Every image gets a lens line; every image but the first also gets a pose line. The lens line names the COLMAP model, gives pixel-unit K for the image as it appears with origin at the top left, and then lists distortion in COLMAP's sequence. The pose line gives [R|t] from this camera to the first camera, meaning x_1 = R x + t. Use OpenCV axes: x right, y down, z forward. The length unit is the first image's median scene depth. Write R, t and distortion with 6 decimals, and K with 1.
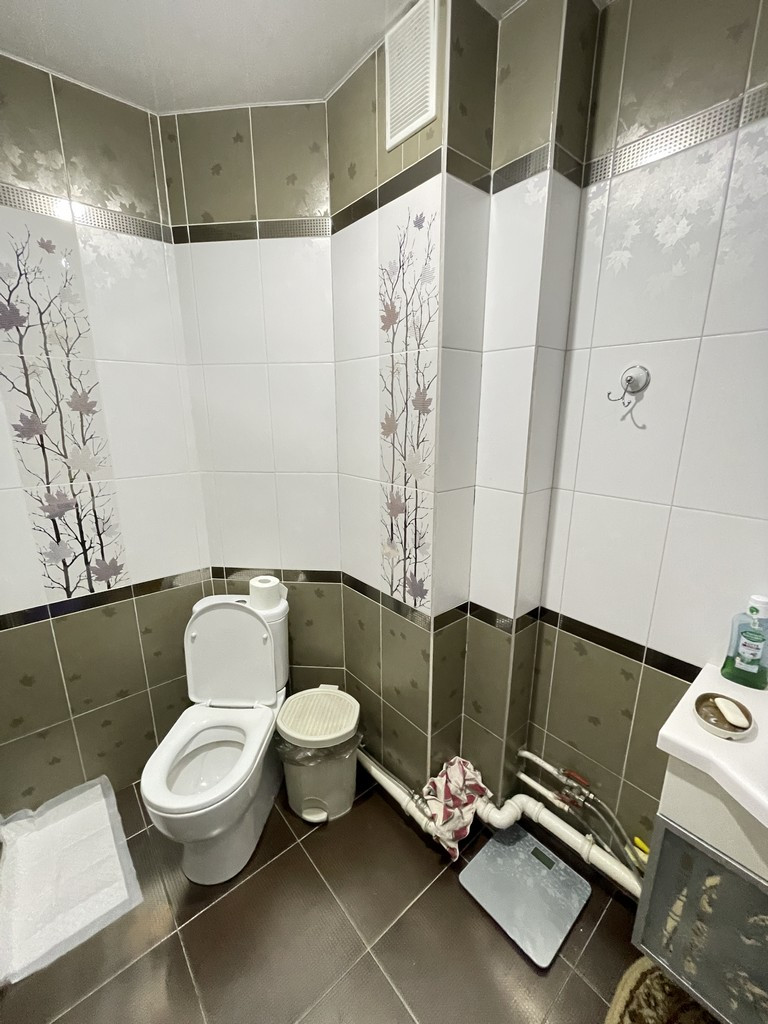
lens RADIAL K [[413.5, 0, 384.2], [0, 413.5, 508.2], [0, 0, 1]] dist [-0.002115, 0.000043]
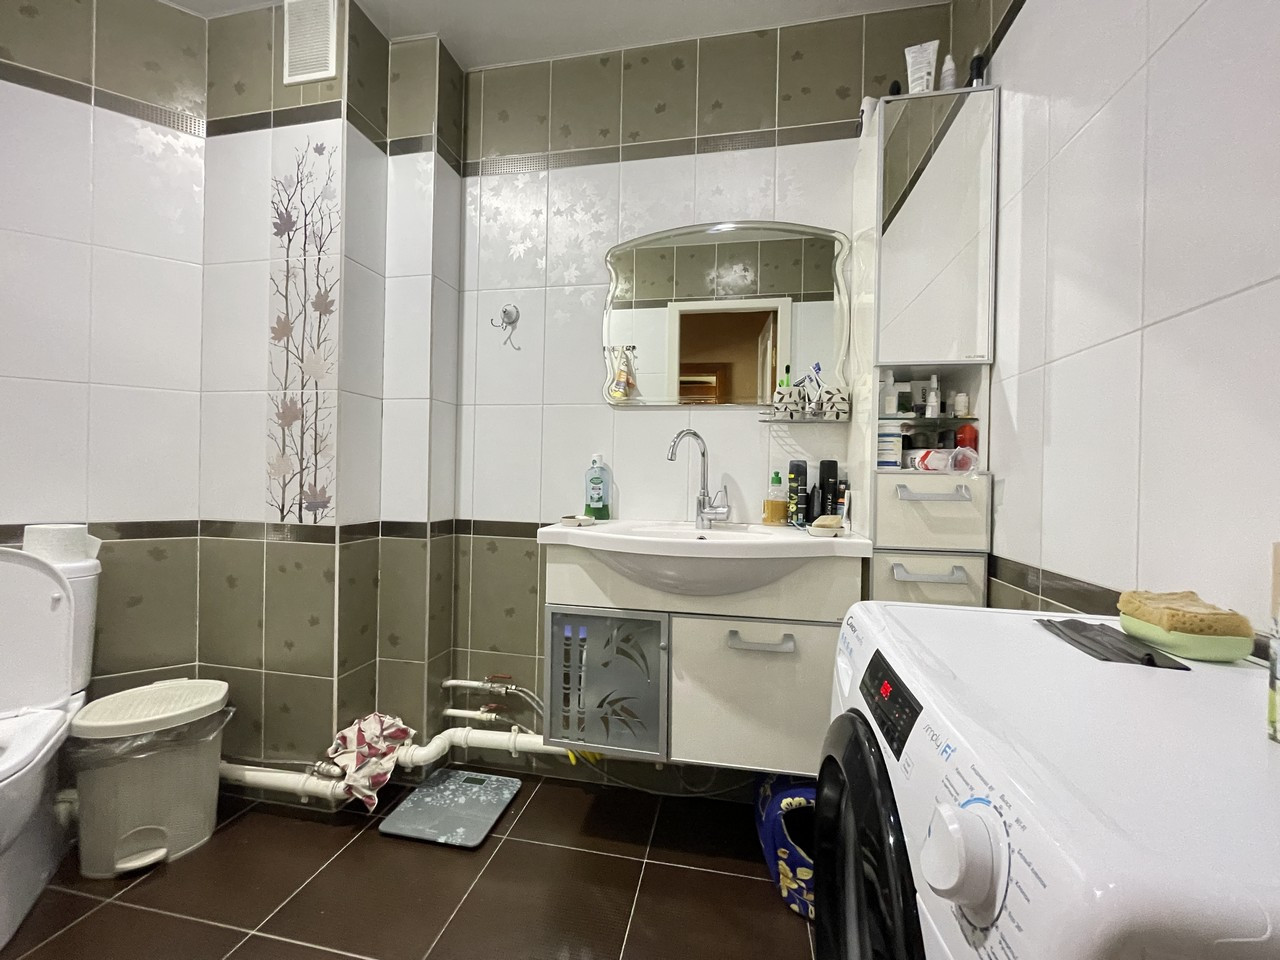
lens RADIAL K [[516.9, 0, 643.8], [0, 516.9, 477.6], [0, 0, 1]] dist [-0.002115, 0.000043]
pose [[0.780360, 0.016864, 0.625103, -0.077884], [0.133603, 0.972058, -0.193011, 0.491487], [-0.610891, 0.234134, 0.756302, -0.344051]]
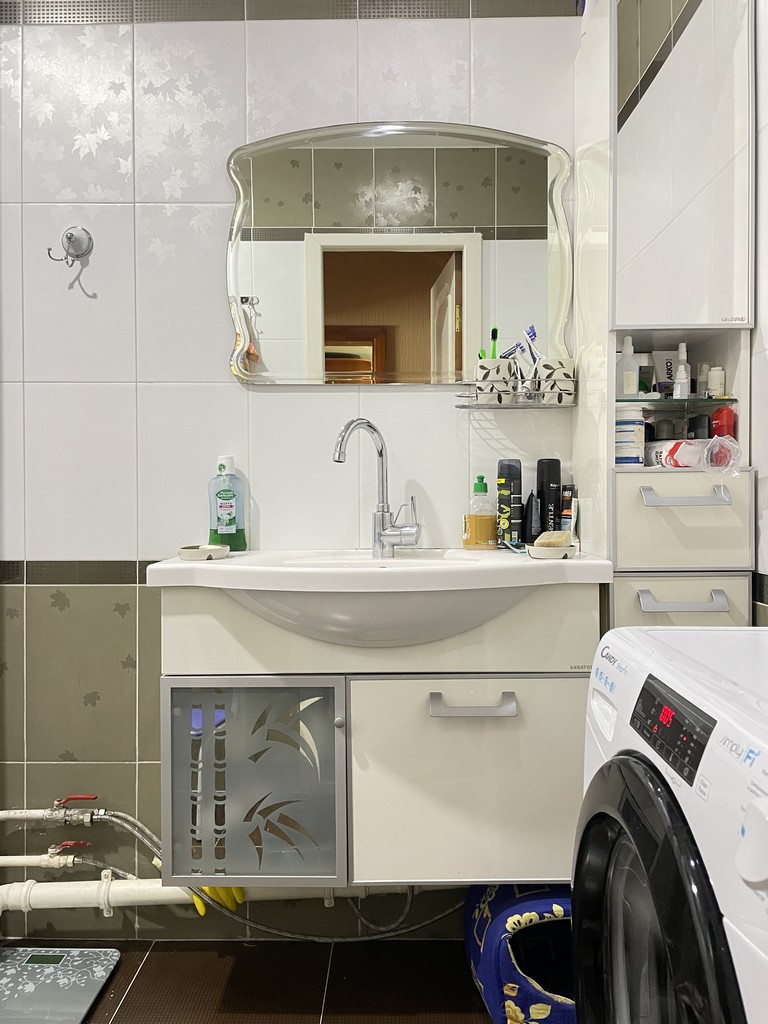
lens RADIAL K [[771.8, 0, 398.4], [0, 771.8, 506.9], [0, 0, 1]] dist [0.091776, -0.116278]
pose [[0.652009, -0.009509, 0.758151, -0.176659], [0.191164, 0.969680, -0.152239, 0.512721], [-0.733717, 0.244193, 0.634058, -0.343846]]
